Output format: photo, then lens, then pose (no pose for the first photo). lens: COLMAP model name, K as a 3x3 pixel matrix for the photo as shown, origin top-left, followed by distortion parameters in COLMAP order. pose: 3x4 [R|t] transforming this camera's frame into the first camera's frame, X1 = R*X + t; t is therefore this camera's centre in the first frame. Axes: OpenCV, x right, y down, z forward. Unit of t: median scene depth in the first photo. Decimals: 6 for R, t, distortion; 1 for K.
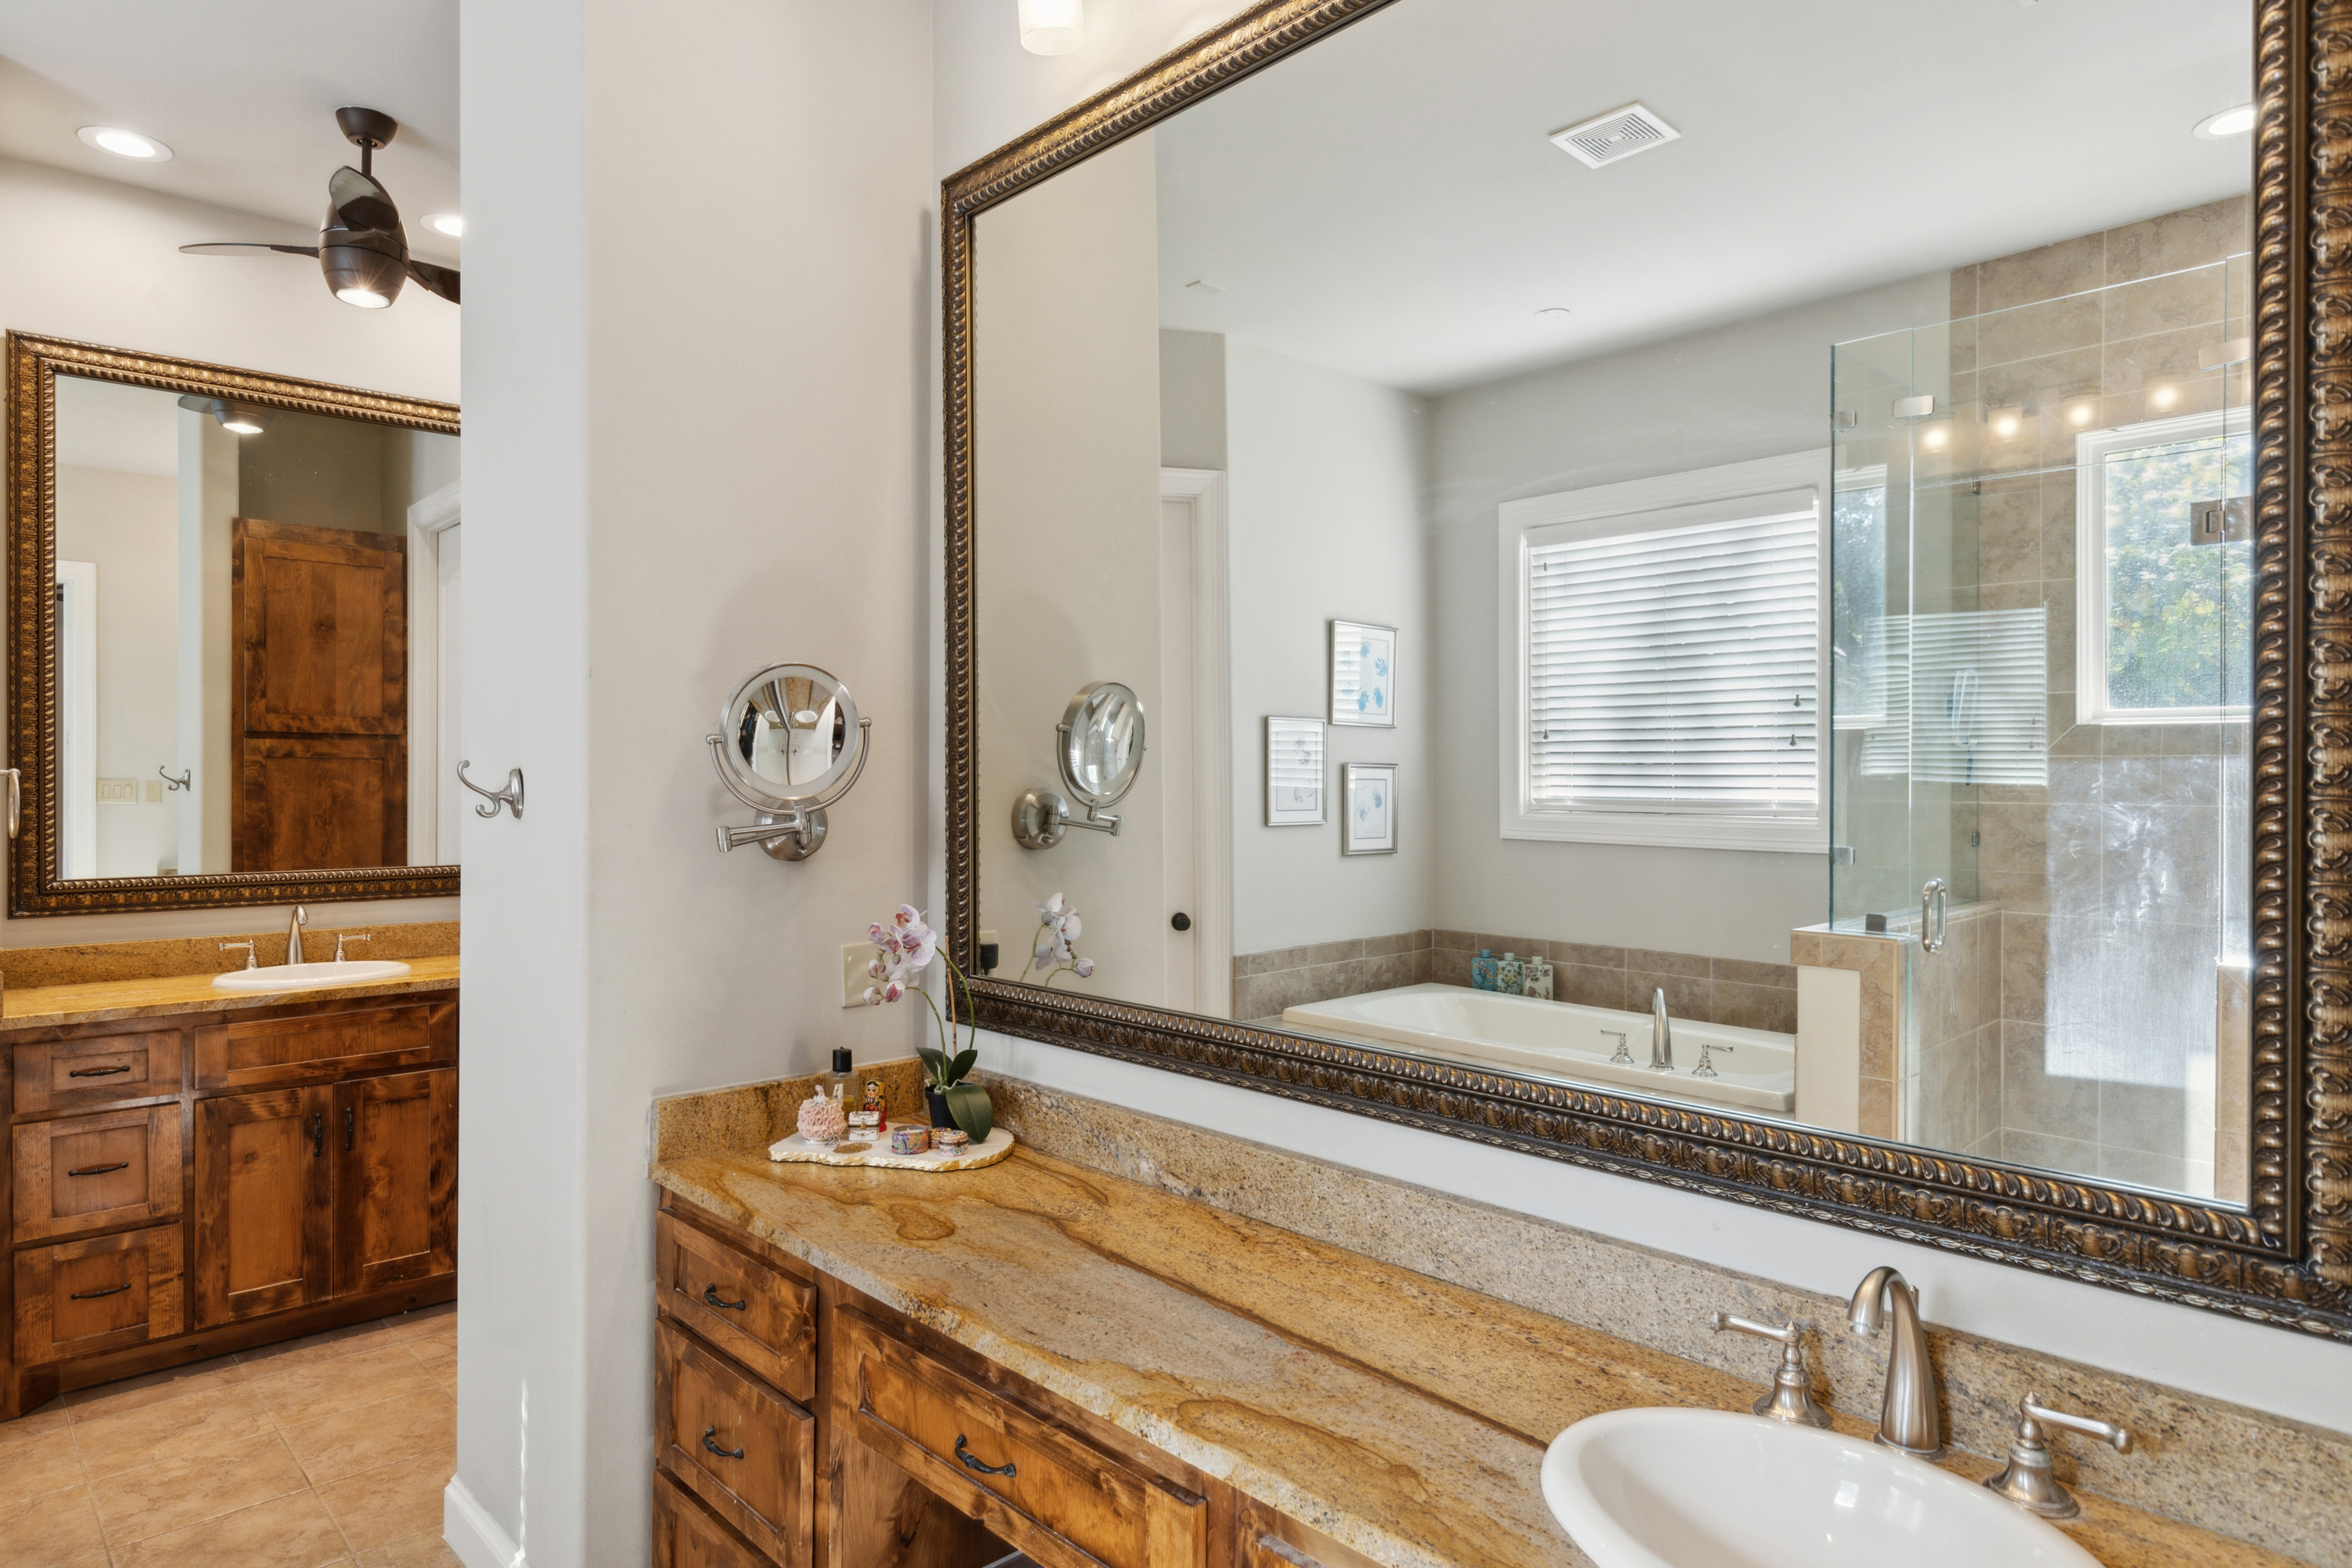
lens RADIAL K [[1398.6, 0, 1164.9], [0, 1398.6, 787.5], [0, 0, 1]] dist [0.003686, -0.001115]
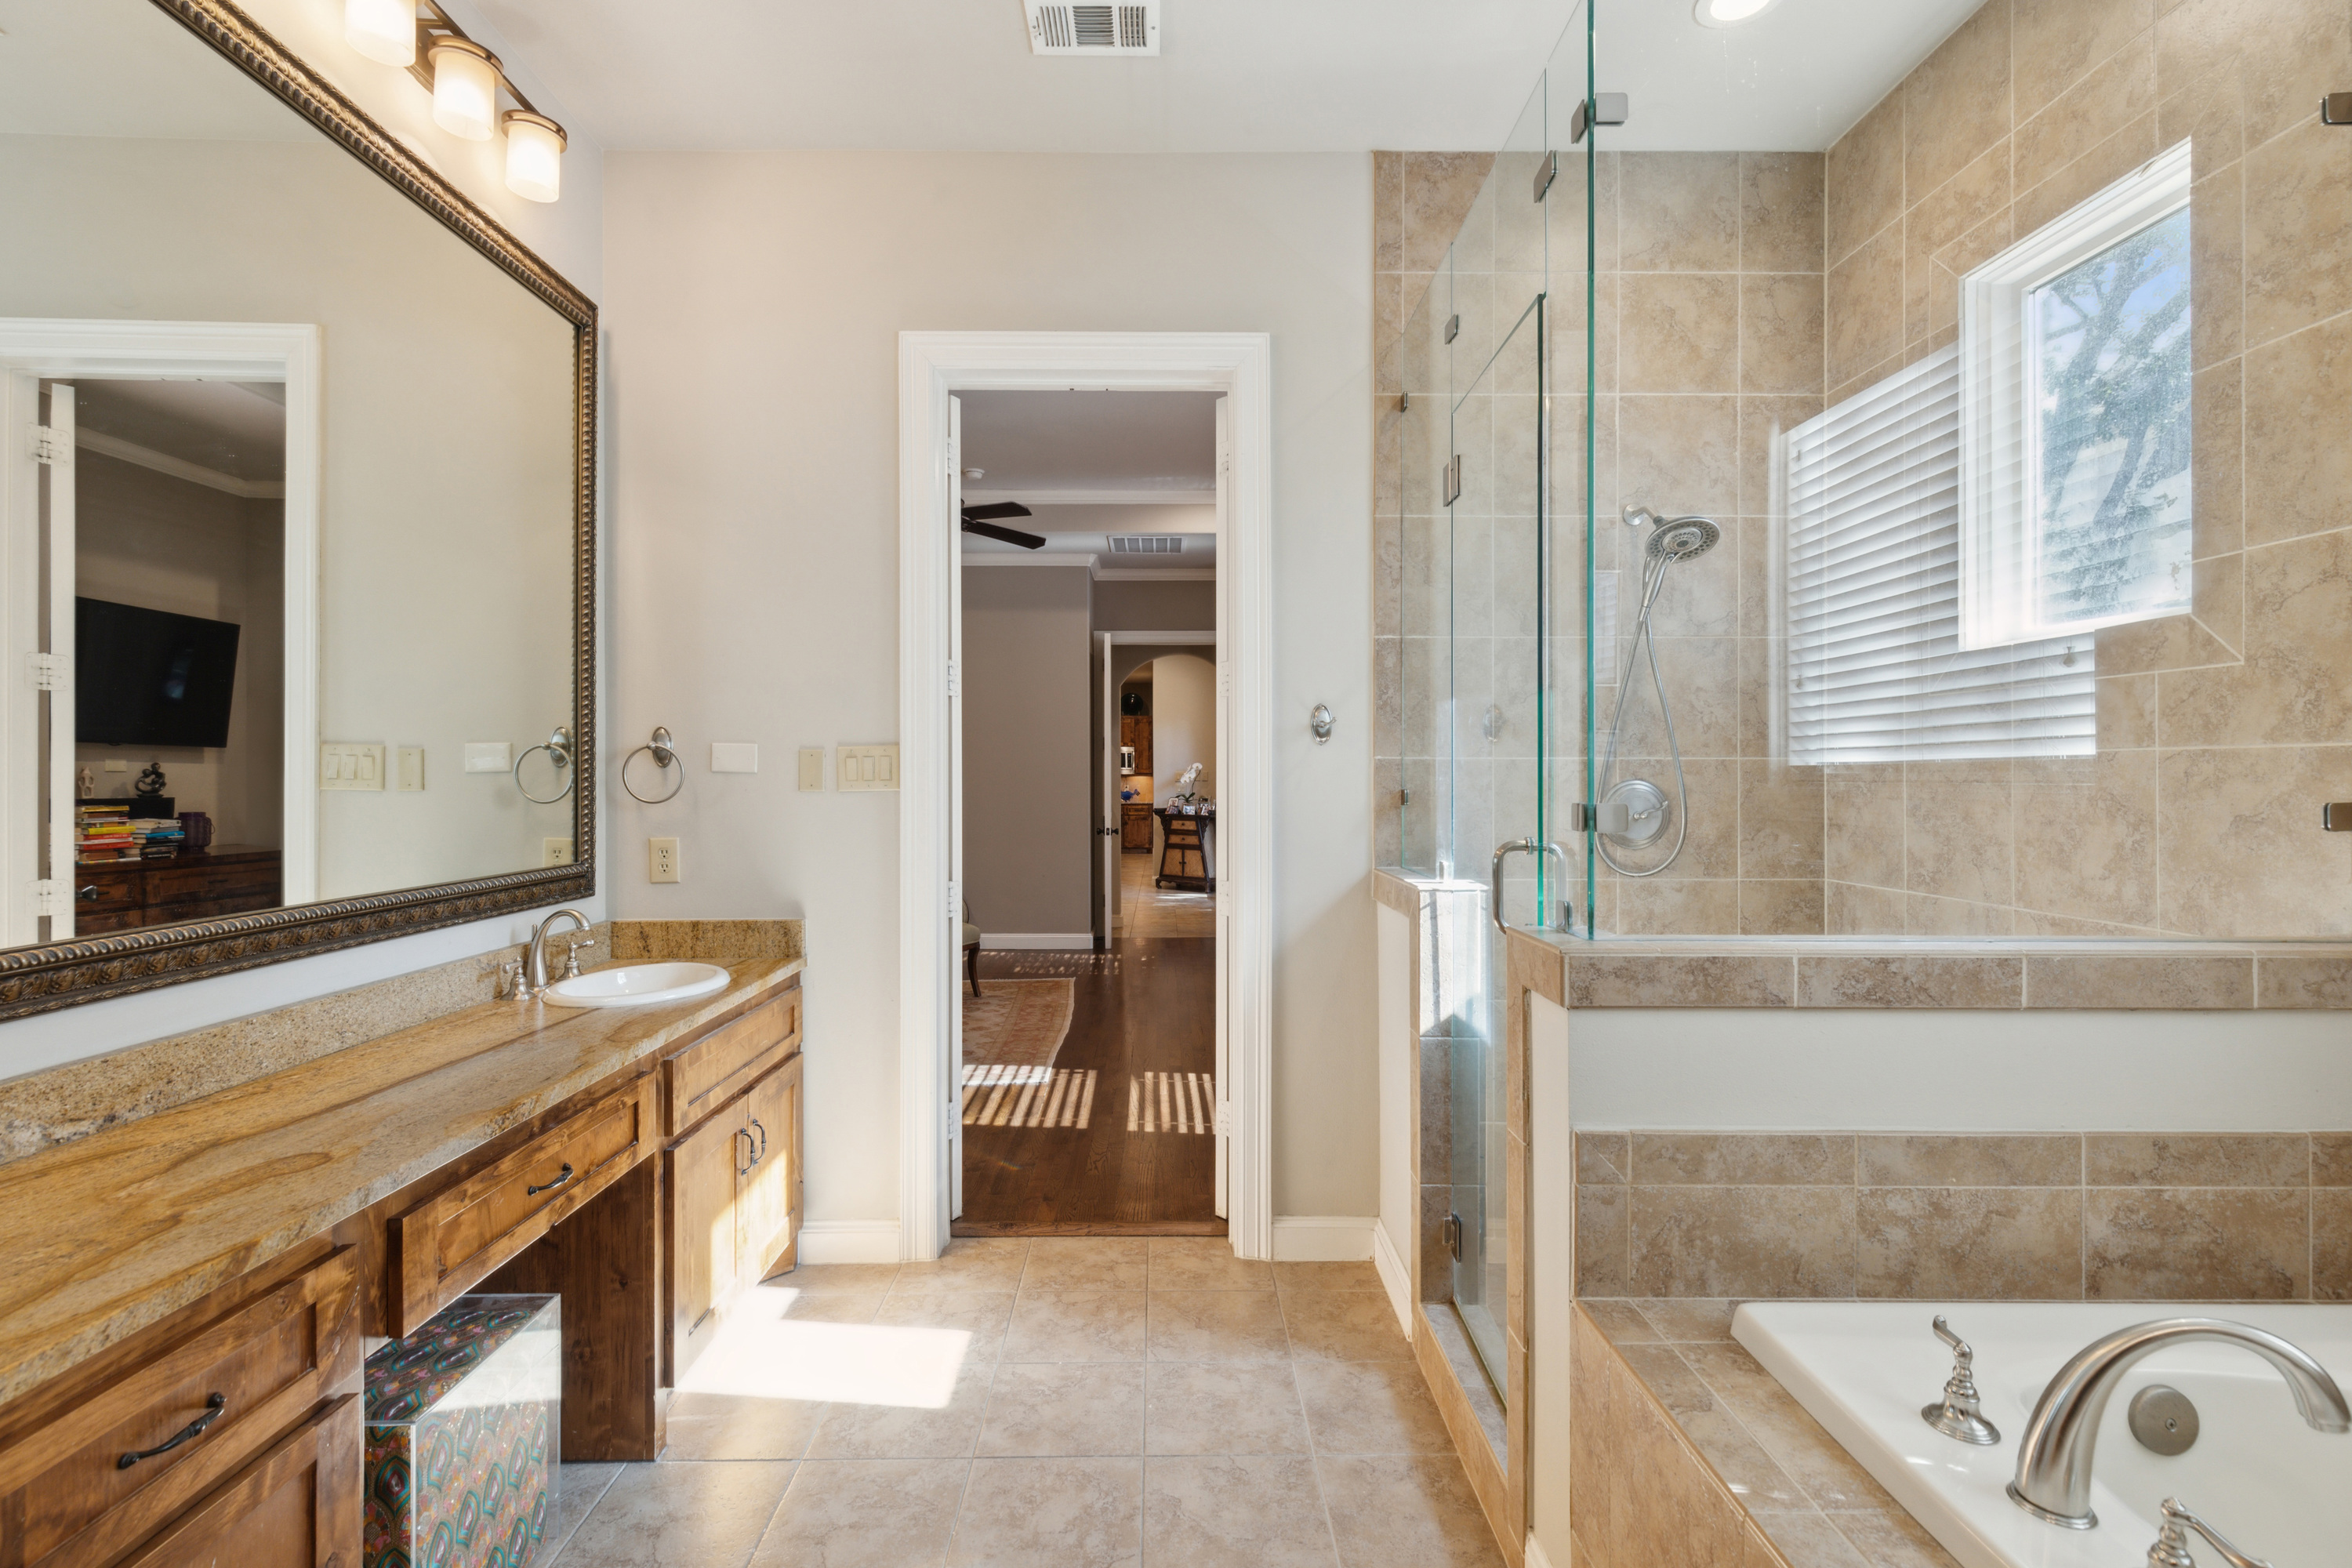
lens RADIAL K [[1089.4, 0, 1176.8], [0, 1089.4, 779.1], [0, 0, 1]] dist [0.005954, -0.000974]
pose [[-0.746014, -0.001434, 0.665929, -1.092078], [0.001374, 0.999992, 0.003692, 0.056587], [-0.665929, 0.003669, -0.746006, 1.143290]]
